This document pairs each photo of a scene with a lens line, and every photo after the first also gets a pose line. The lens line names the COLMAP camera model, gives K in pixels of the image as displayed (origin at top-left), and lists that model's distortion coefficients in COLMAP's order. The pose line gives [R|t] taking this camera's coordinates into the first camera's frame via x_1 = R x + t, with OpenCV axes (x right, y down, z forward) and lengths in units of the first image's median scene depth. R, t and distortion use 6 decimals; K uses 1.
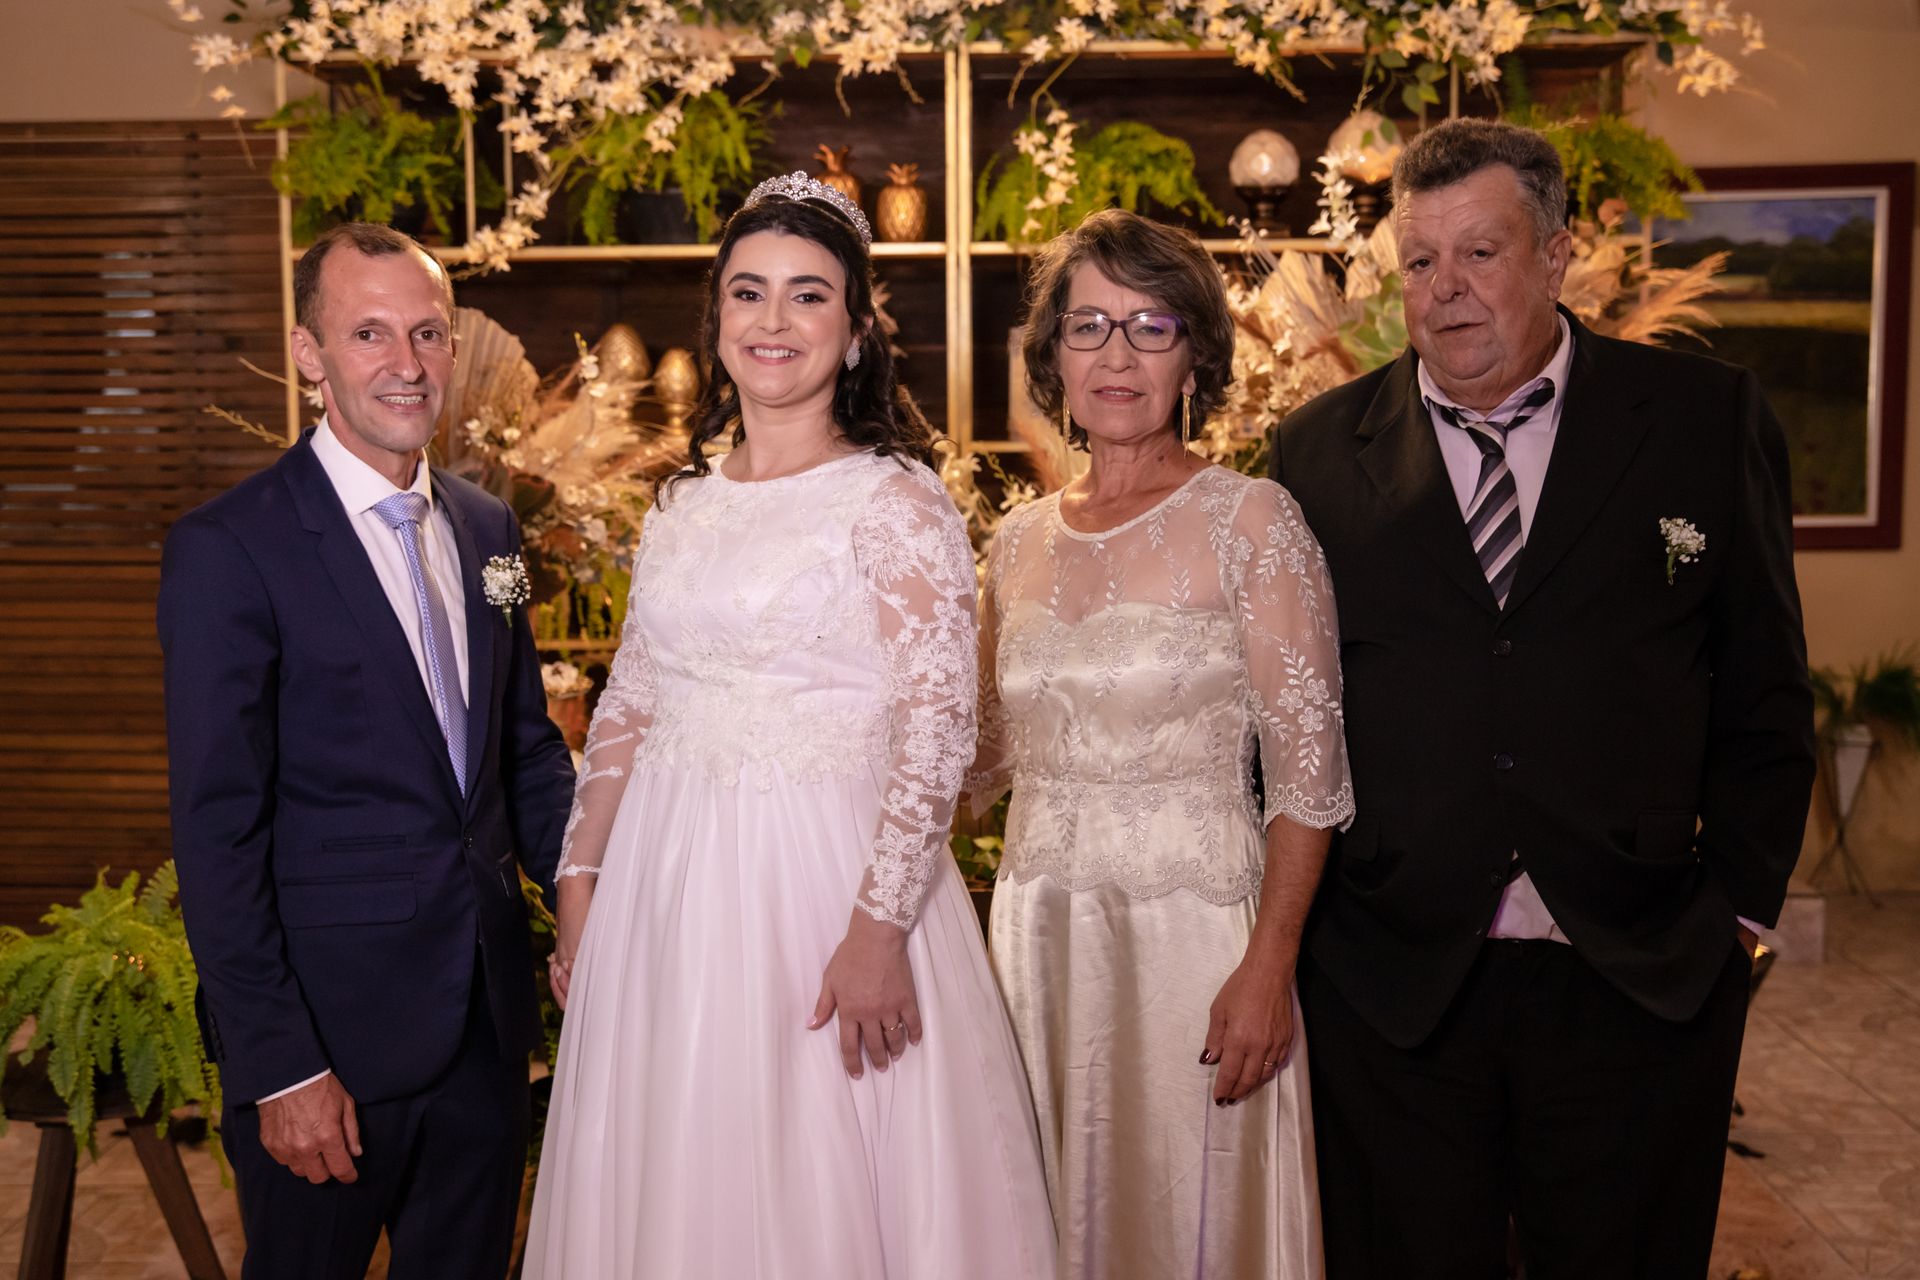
lens RADIAL K [[2387.7, 0, 900.4], [0, 2387.7, 663.7], [0, 0, 1]] dist [0.008672, 0.137958]
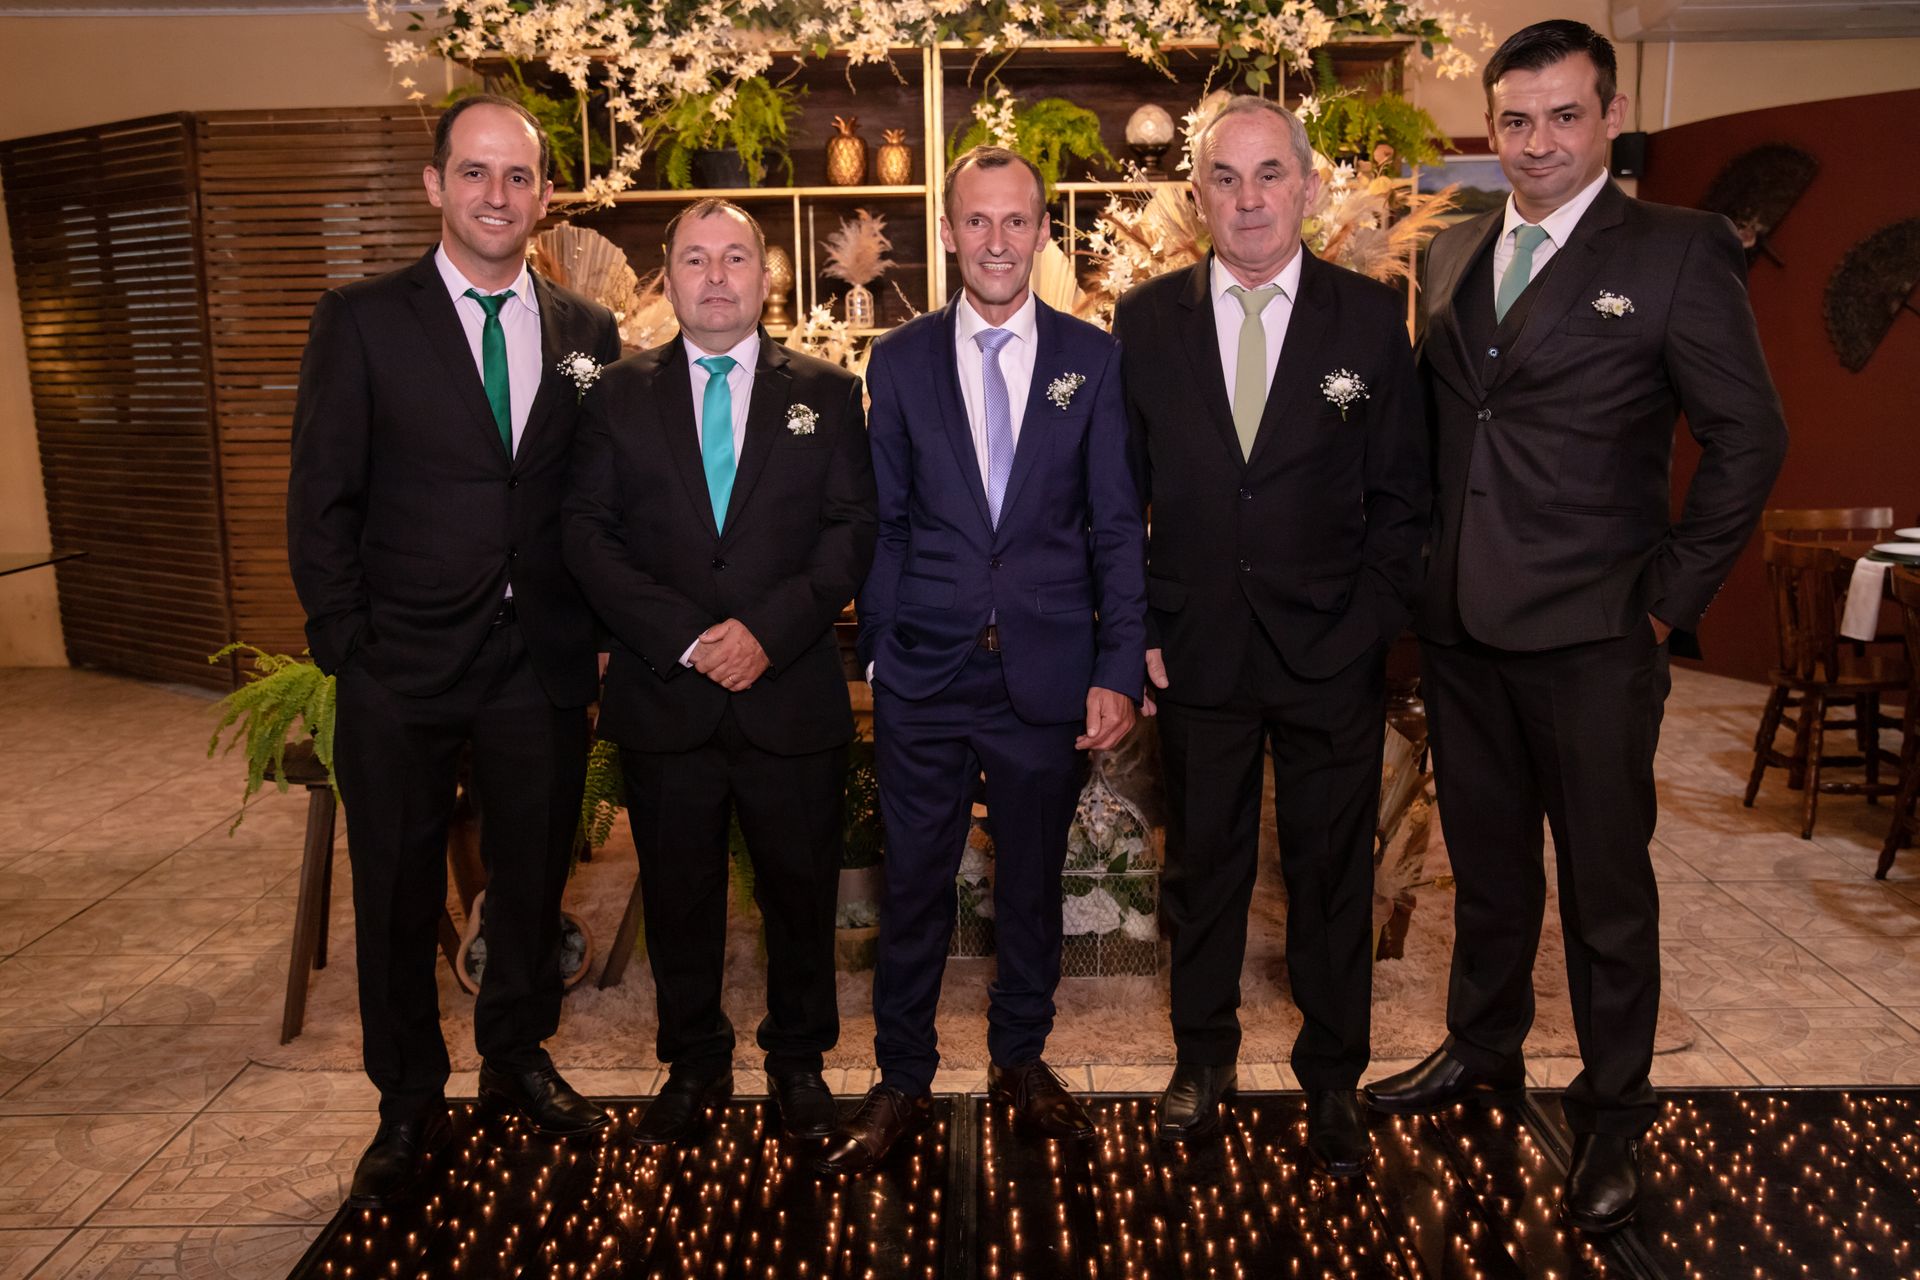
lens RADIAL K [[1727.6, 0, 961.0], [0, 1727.6, 646.3], [0, 0, 1]] dist [-0.059939, 0.121411]
pose [[0.999473, -0.013845, 0.029346, 0.006589], [0.011690, 0.997309, 0.072380, 0.022606], [-0.030269, -0.071999, 0.996945, -0.034582]]
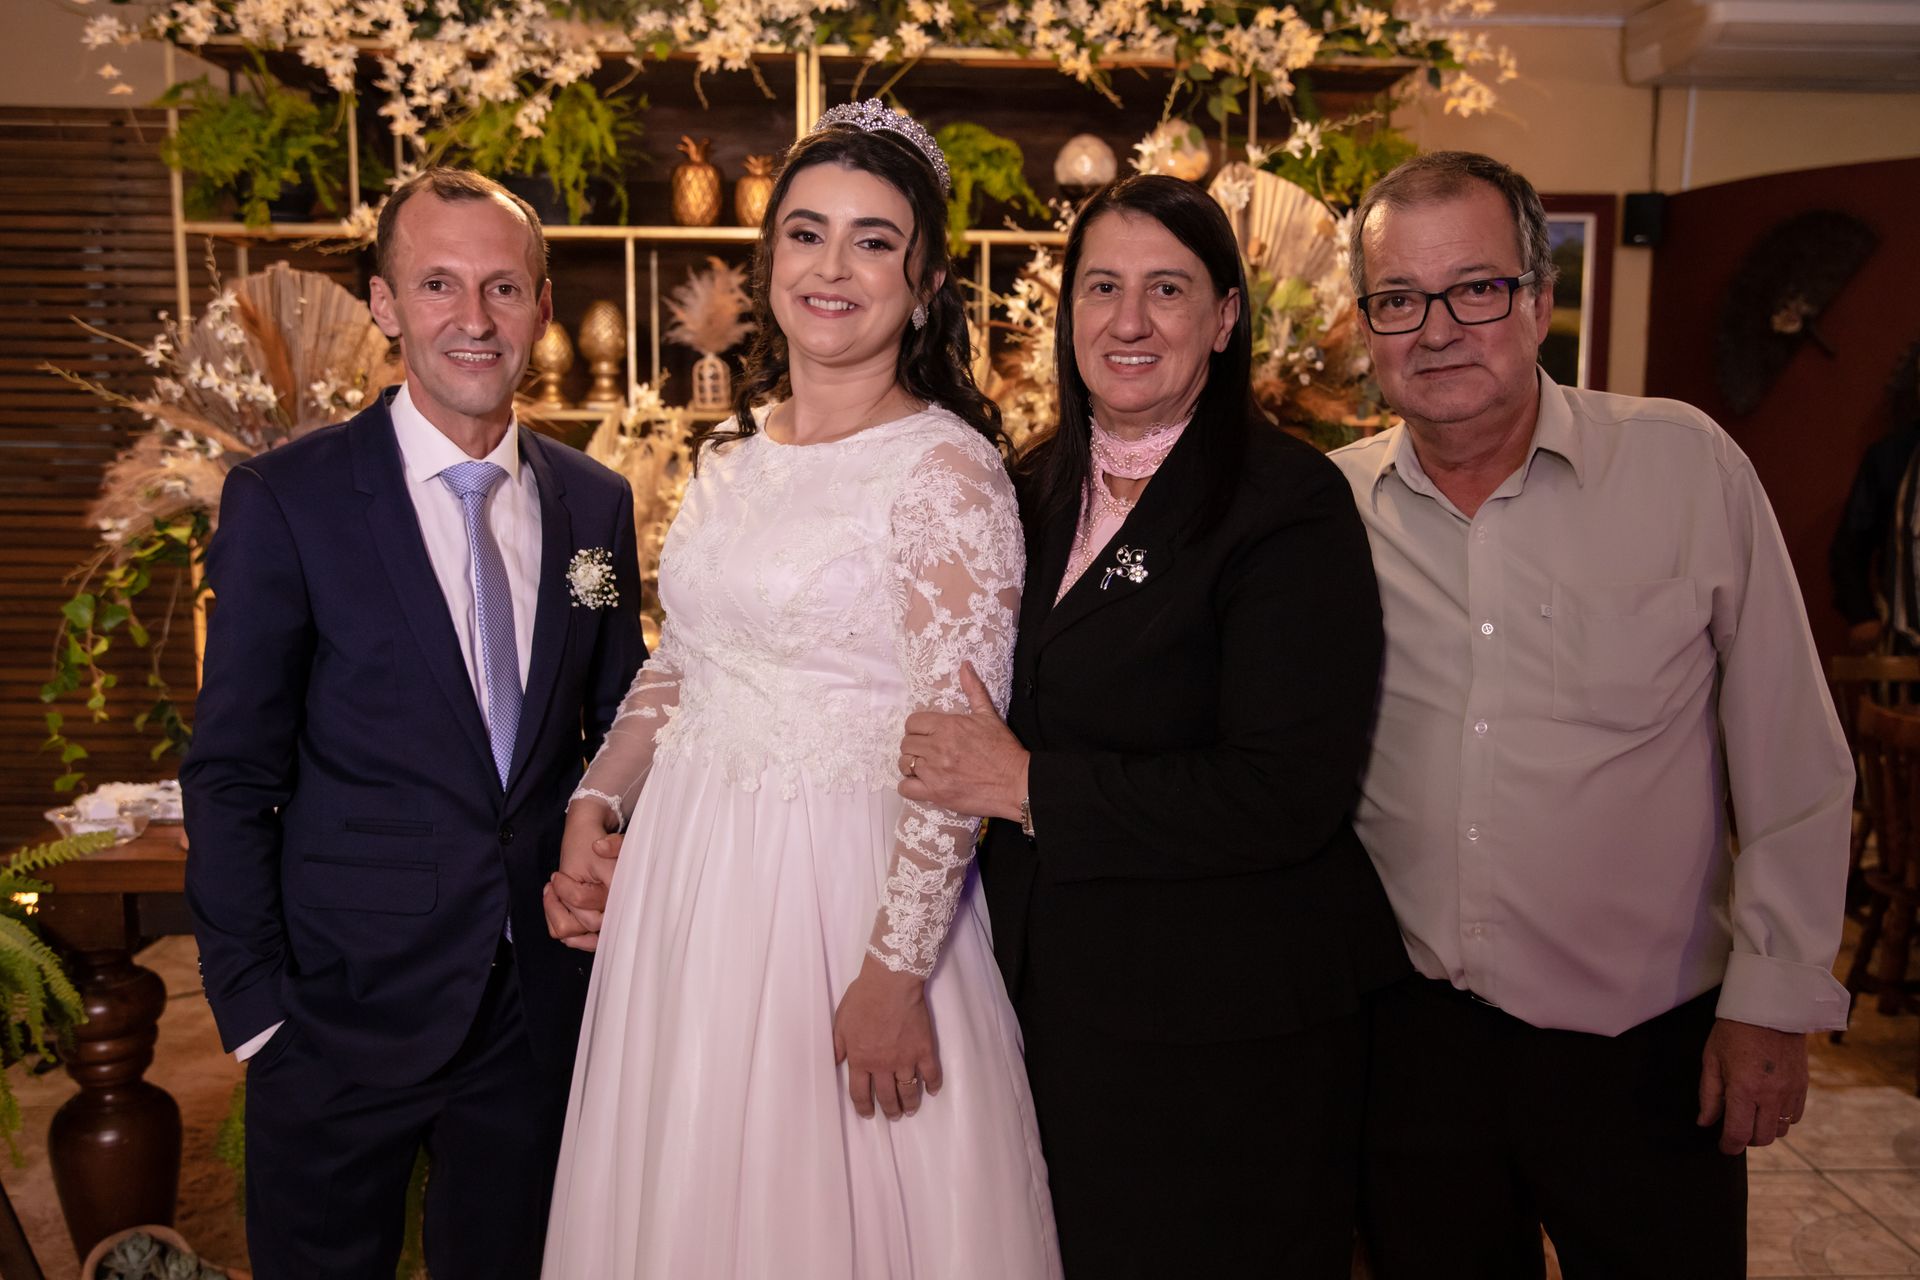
lens RADIAL K [[1820.8, 0, 985.3], [0, 1820.8, 661.5], [0, 0, 1]] dist [-0.051498, 0.116137]
pose [[0.995488, 0.001278, 0.094881, 0.026542], [-0.005169, 0.999155, 0.040783, -0.012468], [-0.094749, -0.041090, 0.994653, 0.158164]]
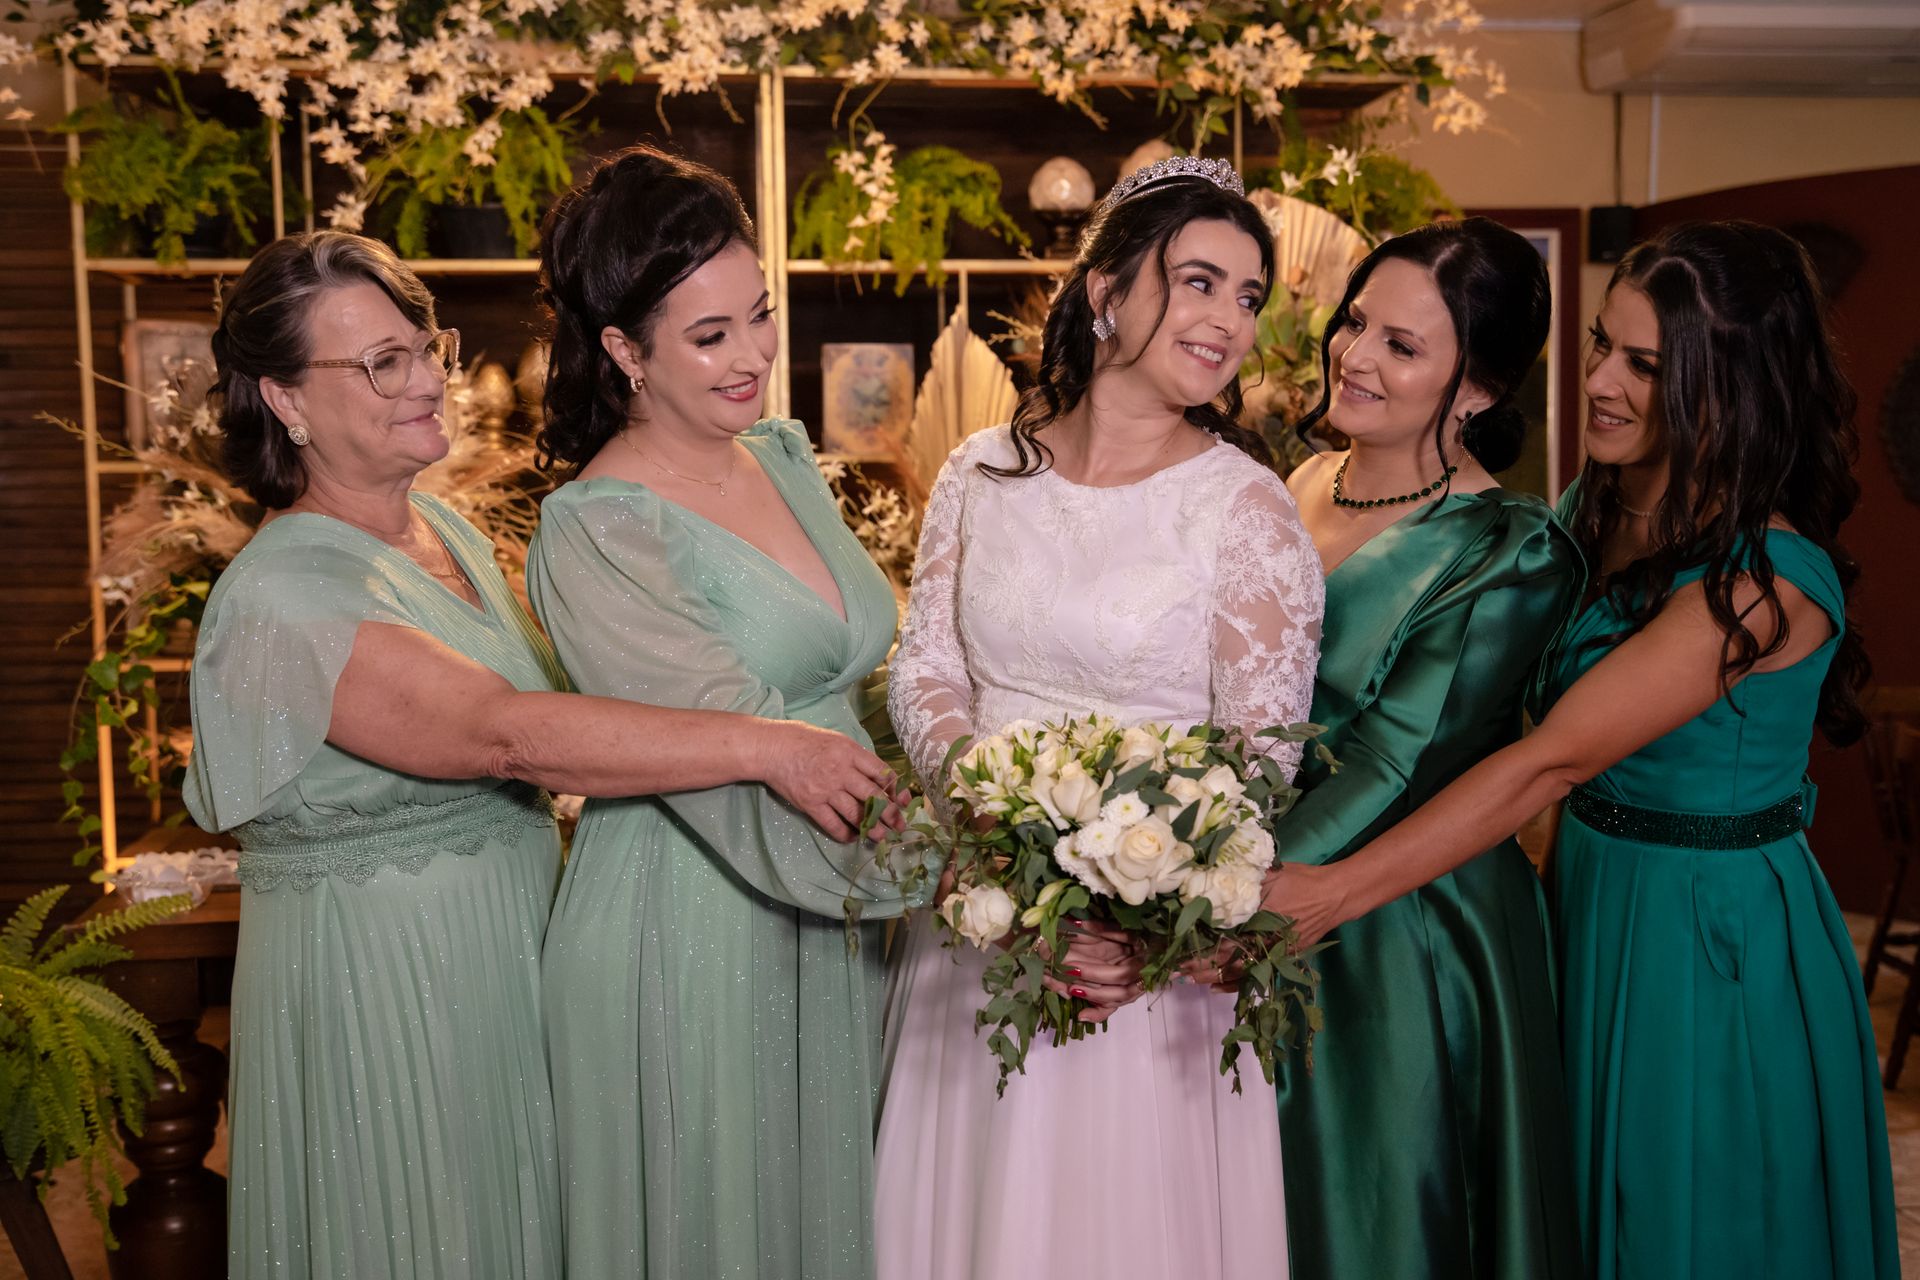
lens RADIAL K [[2182.0, 0, 962.3], [0, 2182.0, 639.8], [0, 0, 1]] dist [-0.002993, 0.162654]
pose [[0.983628, -0.020745, 0.179015, -0.069700], [0.023792, 0.999606, -0.014891, 0.002794], [-0.178636, 0.018906, 0.983734, 0.067616]]
